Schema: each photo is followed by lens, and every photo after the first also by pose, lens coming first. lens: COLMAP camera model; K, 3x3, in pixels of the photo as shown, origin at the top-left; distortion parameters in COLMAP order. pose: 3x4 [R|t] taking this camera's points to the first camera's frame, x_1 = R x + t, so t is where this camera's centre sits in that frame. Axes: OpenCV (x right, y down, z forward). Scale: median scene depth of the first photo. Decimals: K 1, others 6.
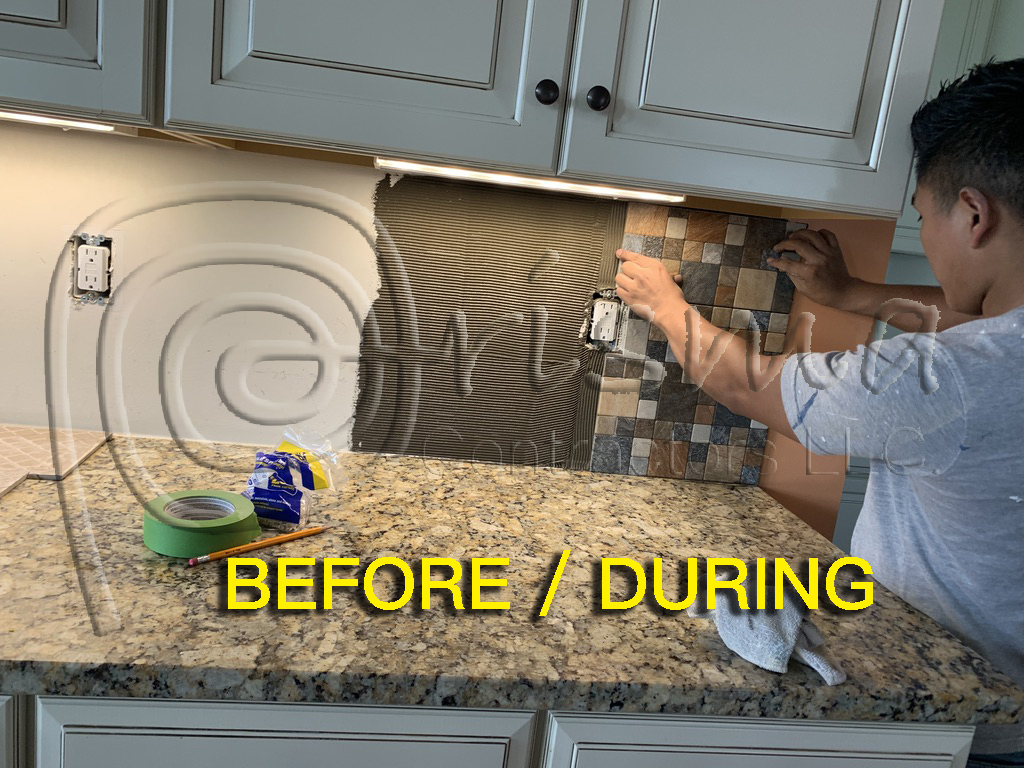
lens RADIAL K [[786.4, 0, 506.0], [0, 786.4, 383.6], [0, 0, 1]] dist [0.008425, -0.008305]
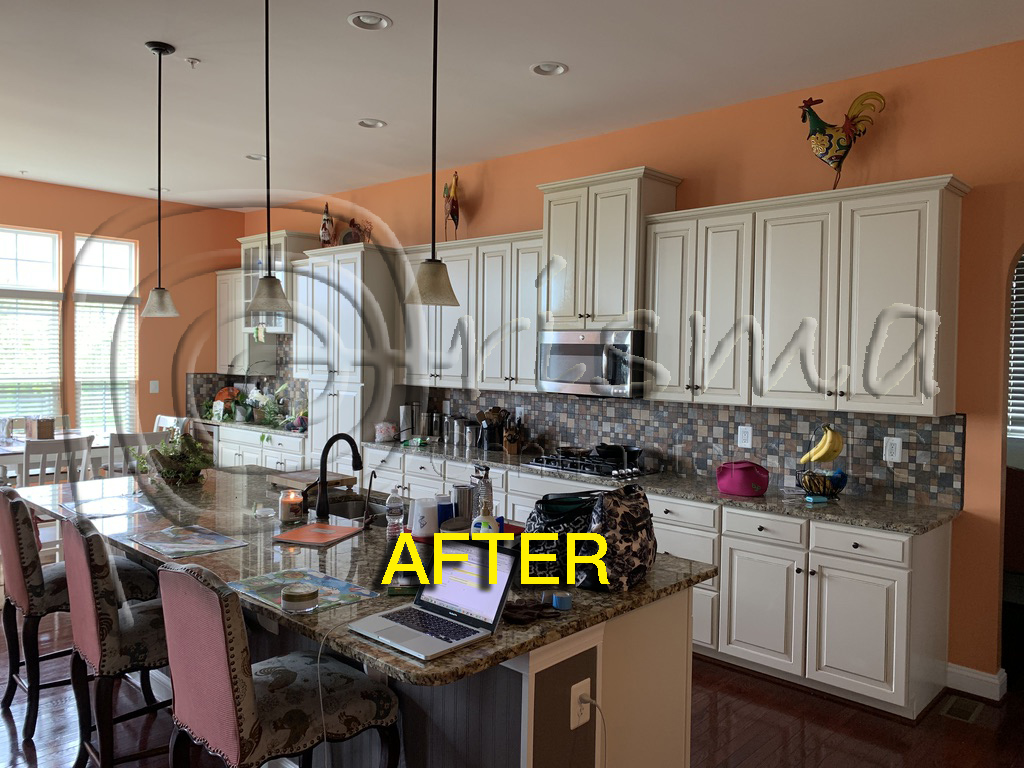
lens RADIAL K [[786.2, 0, 512.0], [0, 786.2, 384.0], [0, 0, 1]] dist [-0.006277, 0.001978]
pose [[0.632681, -0.080902, -0.770175, 1.602974], [-0.102371, 0.977063, -0.186729, 0.403571], [0.767617, 0.196983, 0.609887, -2.114280]]
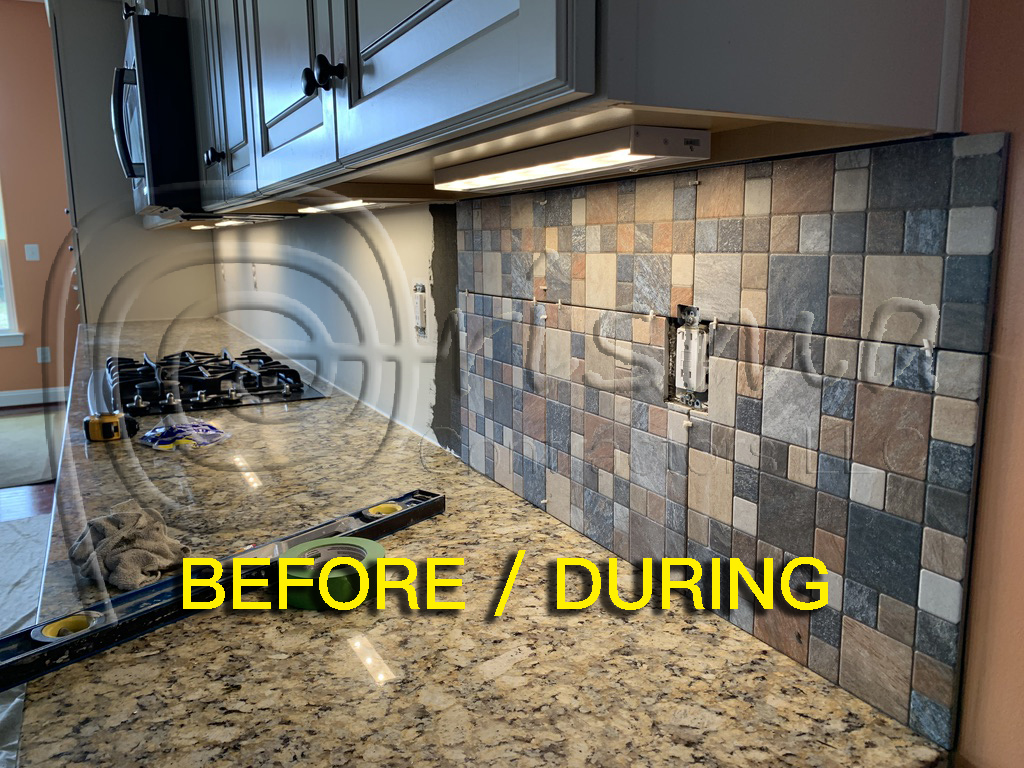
lens RADIAL K [[786.2, 0, 512.0], [0, 786.2, 384.0], [0, 0, 1]] dist [-0.006277, 0.001978]
pose [[0.349419, 0.046702, -0.935802, 0.689262], [-0.139945, 0.990155, -0.002840, -0.039164], [0.926457, 0.131953, 0.352514, 0.657273]]
